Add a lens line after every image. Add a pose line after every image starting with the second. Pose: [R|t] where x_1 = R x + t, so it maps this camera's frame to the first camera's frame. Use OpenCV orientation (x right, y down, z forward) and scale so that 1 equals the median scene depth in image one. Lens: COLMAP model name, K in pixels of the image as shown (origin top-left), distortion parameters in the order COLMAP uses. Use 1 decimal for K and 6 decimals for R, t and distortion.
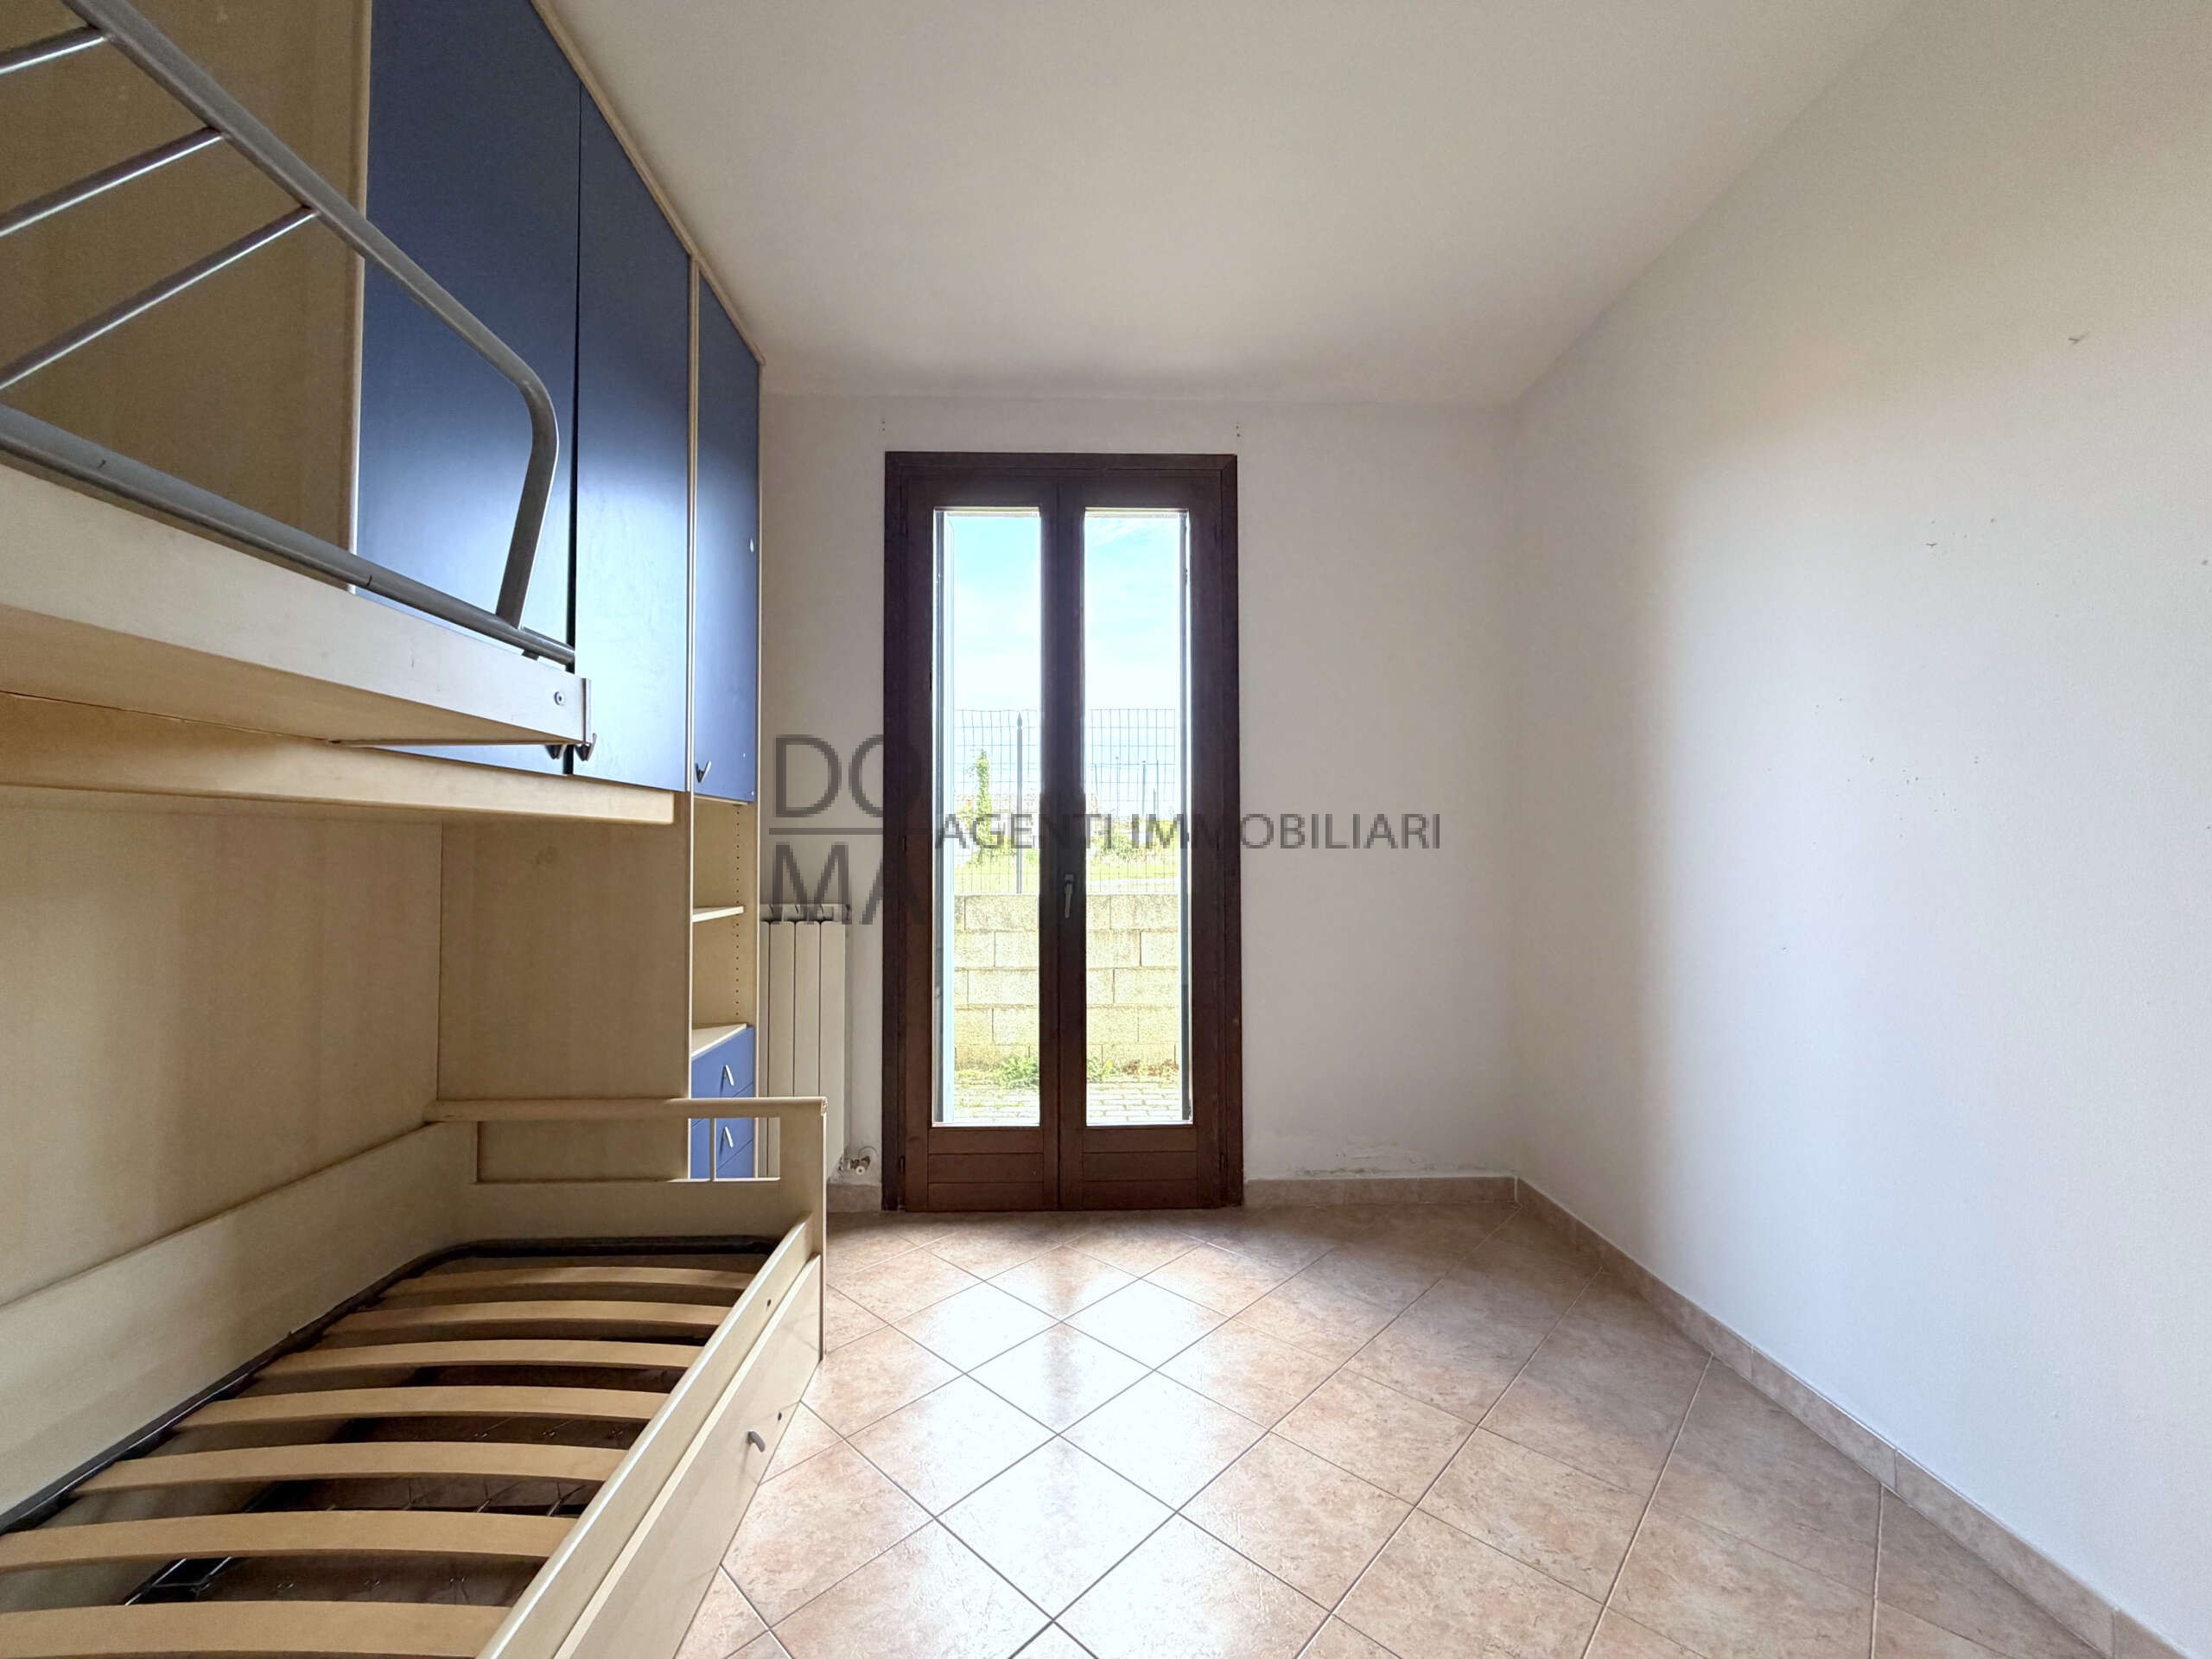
lens RADIAL K [[883.4, 0, 1096.4], [0, 883.4, 829.6], [0, 0, 1]] dist [0.000468, 0.000041]
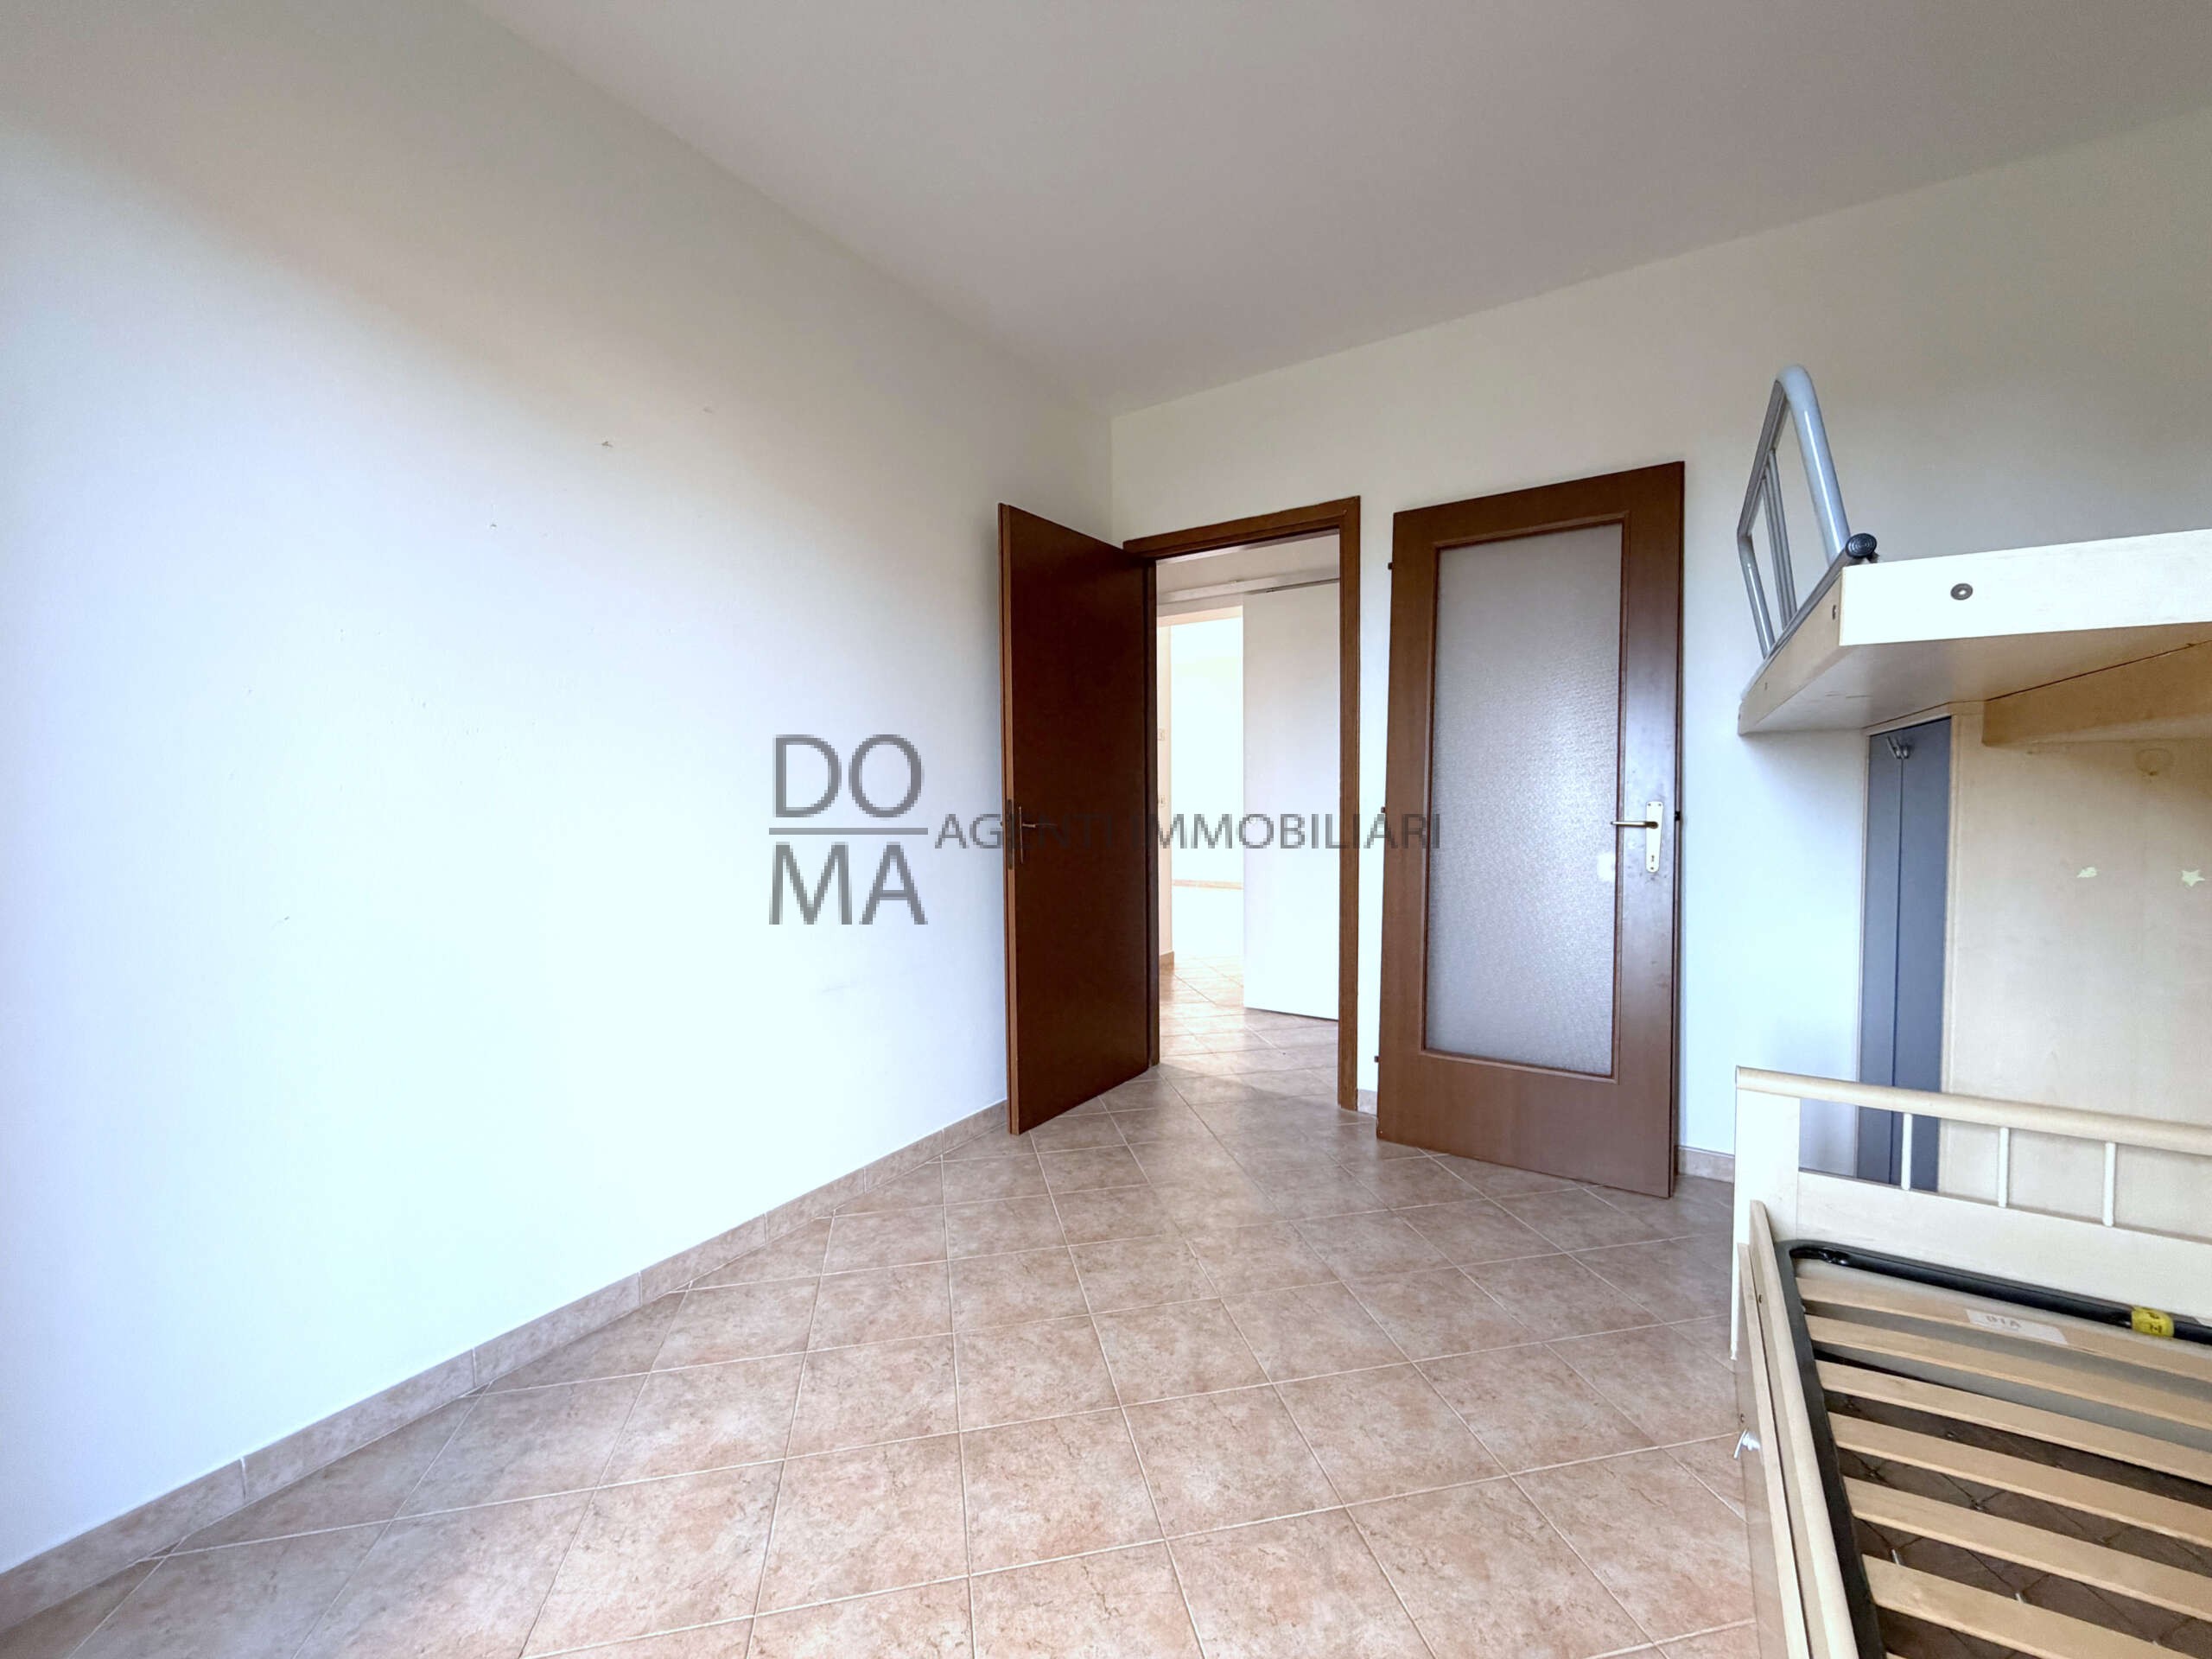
lens RADIAL K [[883.4, 0, 1096.4], [0, 883.4, 829.6], [0, 0, 1]] dist [0.000468, 0.000041]
pose [[-0.819638, -0.013636, 0.572720, -0.306399], [-0.003366, 0.999814, 0.018988, 0.037218], [-0.572872, 0.013635, -0.819531, 1.328833]]
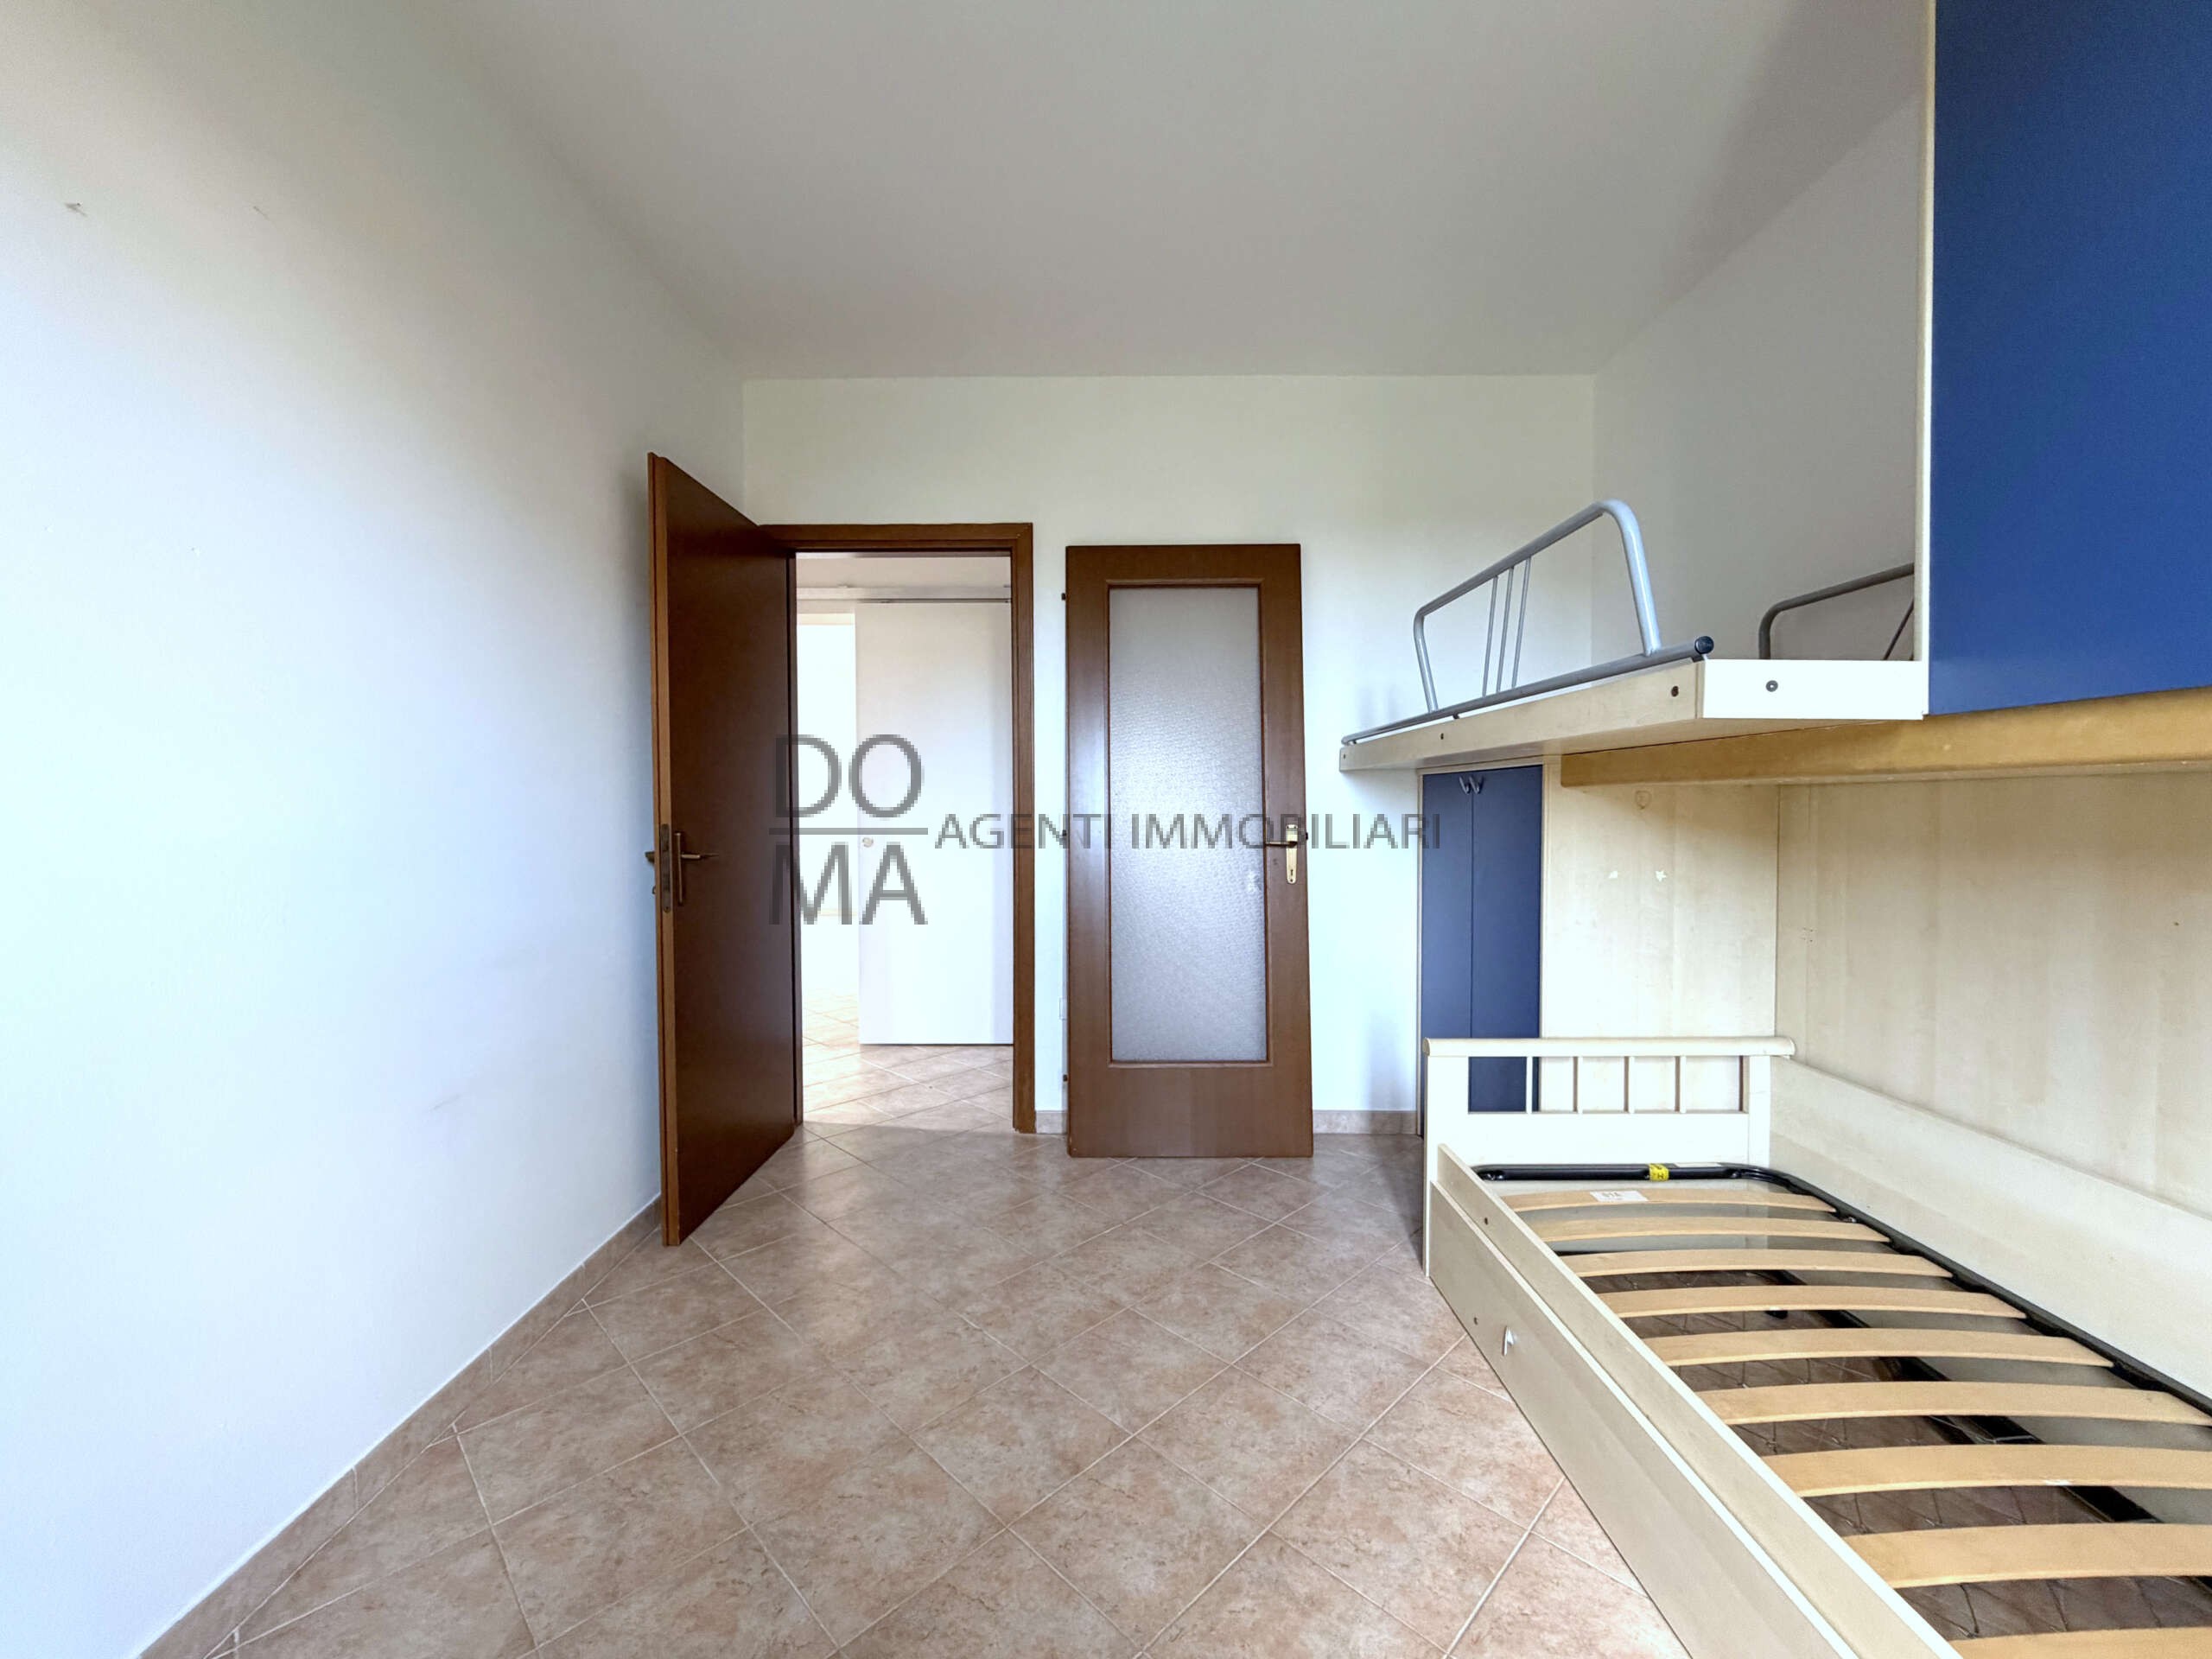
lens RADIAL K [[893.4, 0, 1097.6], [0, 893.4, 830.4], [0, 0, 1]] dist [0.001202, -0.000049]
pose [[-0.999329, 0.005828, 0.036148, 0.094070], [0.005866, 0.999982, 0.000944, 0.023445], [-0.036142, 0.001155, -0.999346, 1.375966]]
